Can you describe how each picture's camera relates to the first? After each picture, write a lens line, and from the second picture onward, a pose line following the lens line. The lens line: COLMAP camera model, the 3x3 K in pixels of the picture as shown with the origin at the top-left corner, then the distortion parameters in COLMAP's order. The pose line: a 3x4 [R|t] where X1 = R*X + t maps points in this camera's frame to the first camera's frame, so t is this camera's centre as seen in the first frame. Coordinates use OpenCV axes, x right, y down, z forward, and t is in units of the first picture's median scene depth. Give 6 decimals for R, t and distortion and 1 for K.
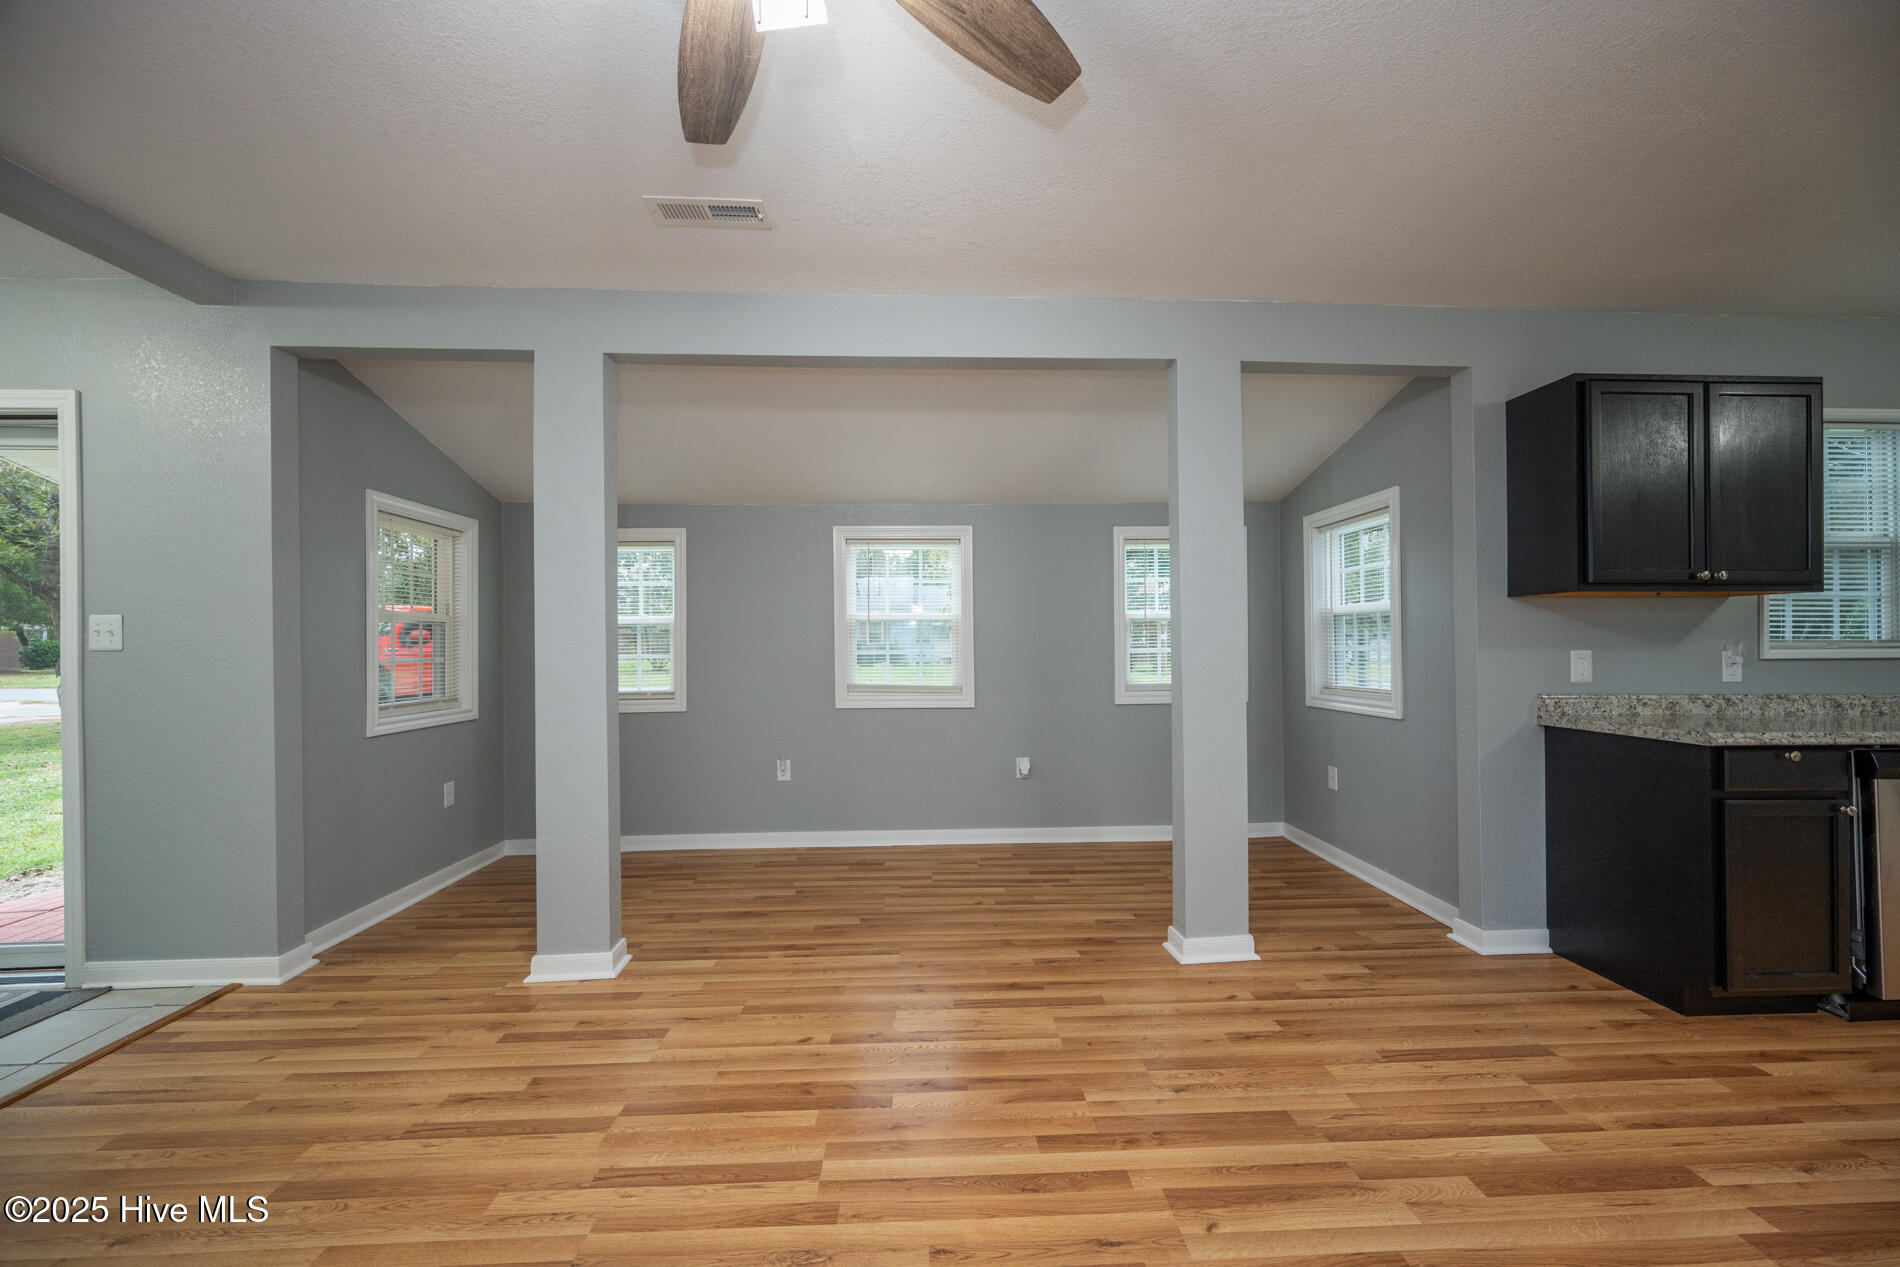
lens RADIAL K [[755.5, 0, 959.3], [0, 755.5, 632.6], [0, 0, 1]] dist [-0.000768, 0.000583]
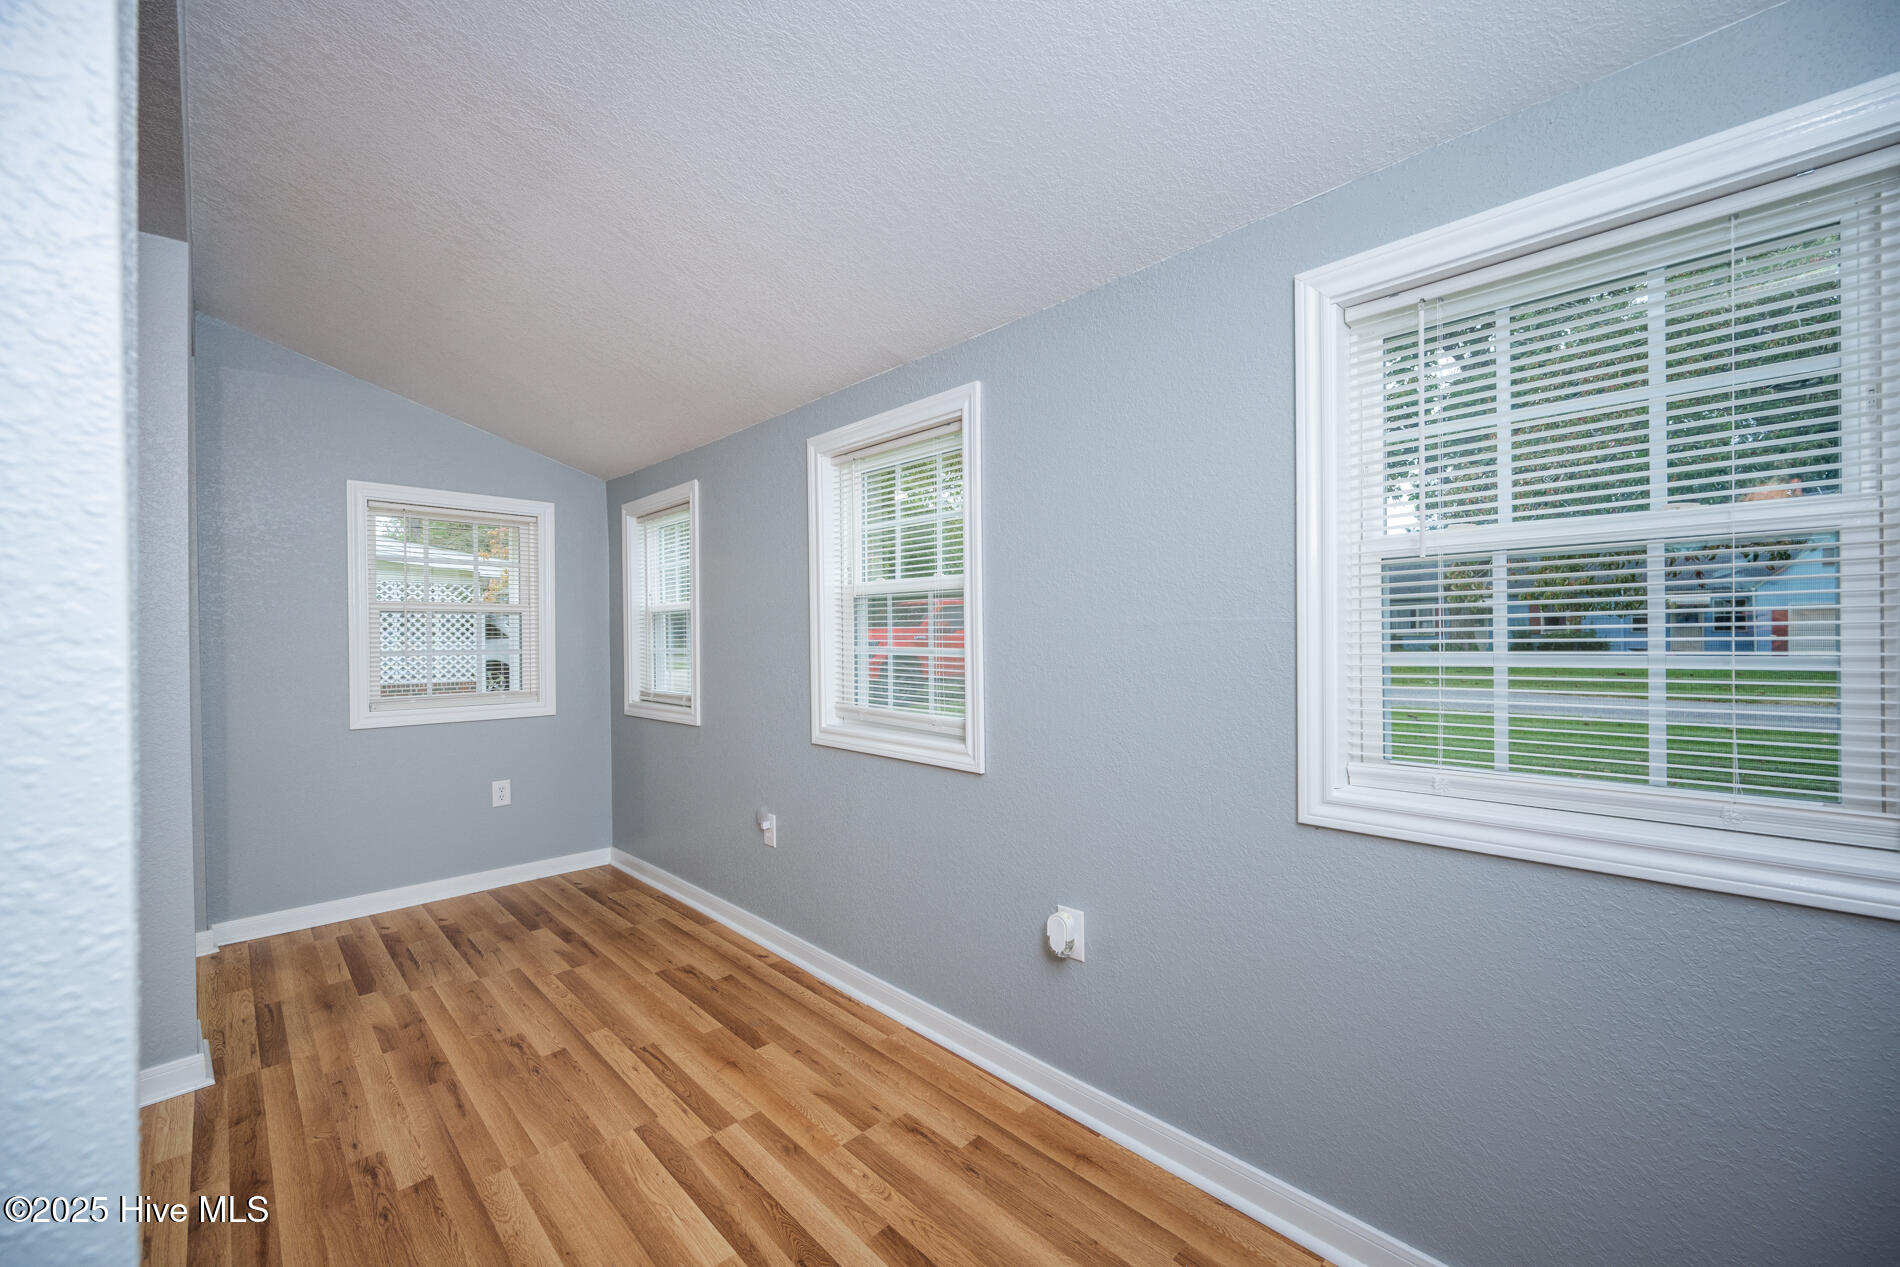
lens RADIAL K [[755.5, 0, 957.6], [0, 755.5, 634.9], [0, 0, 1]] dist [-0.000768, 0.000583]
pose [[0.666686, 0.001809, -0.745336, 0.591332], [0.010707, 0.999871, 0.012005, 0.013995], [0.745261, -0.015984, 0.666581, 1.135775]]
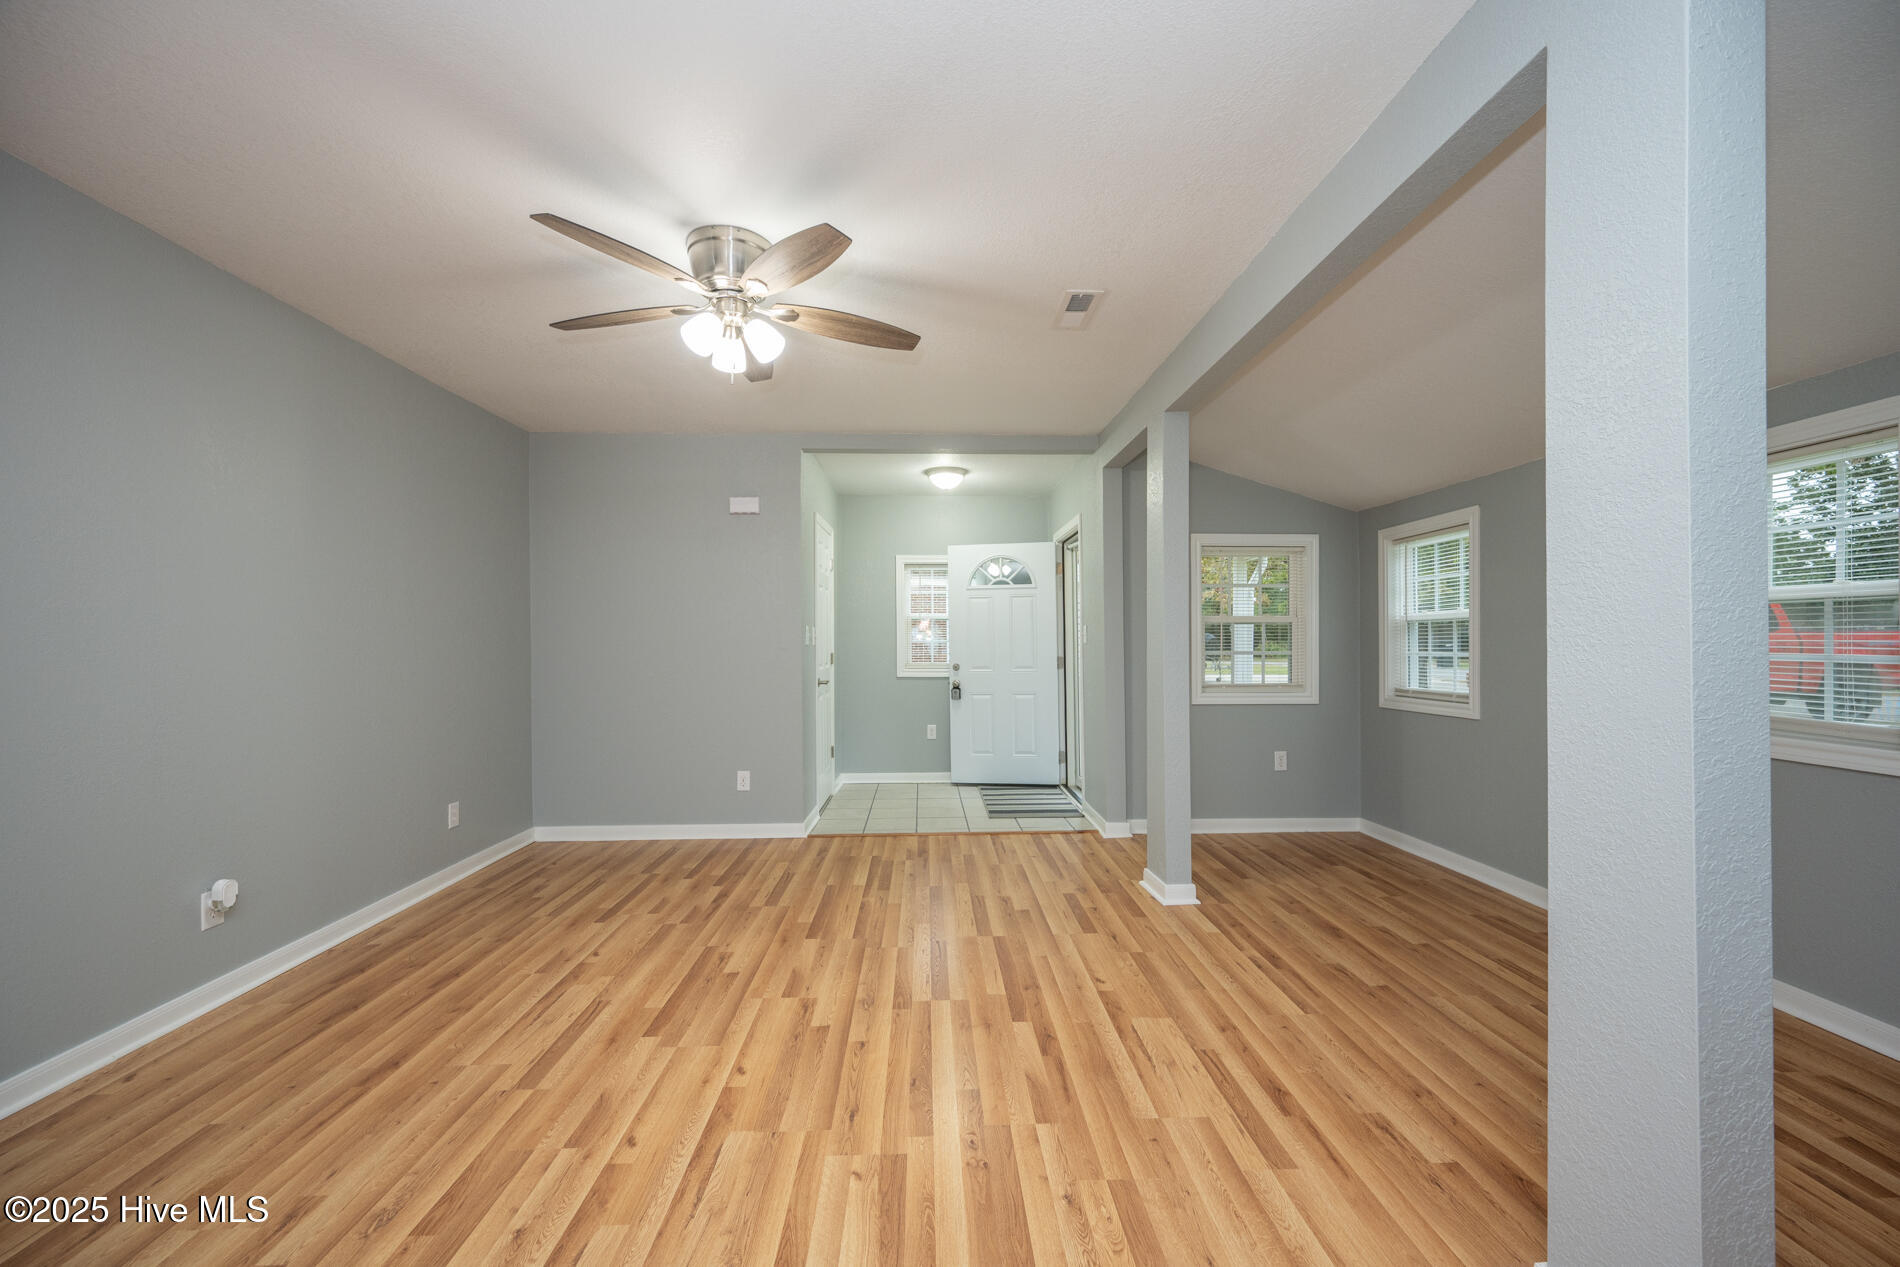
lens RADIAL K [[755.5, 0, 944.4], [0, 755.5, 643.5], [0, 0, 1]] dist [-0.000768, 0.000583]
pose [[-0.021721, 0.008738, -0.999726, 0.830973], [0.017646, 0.999809, 0.008356, -0.000624], [0.999608, -0.017459, -0.021871, 0.675784]]
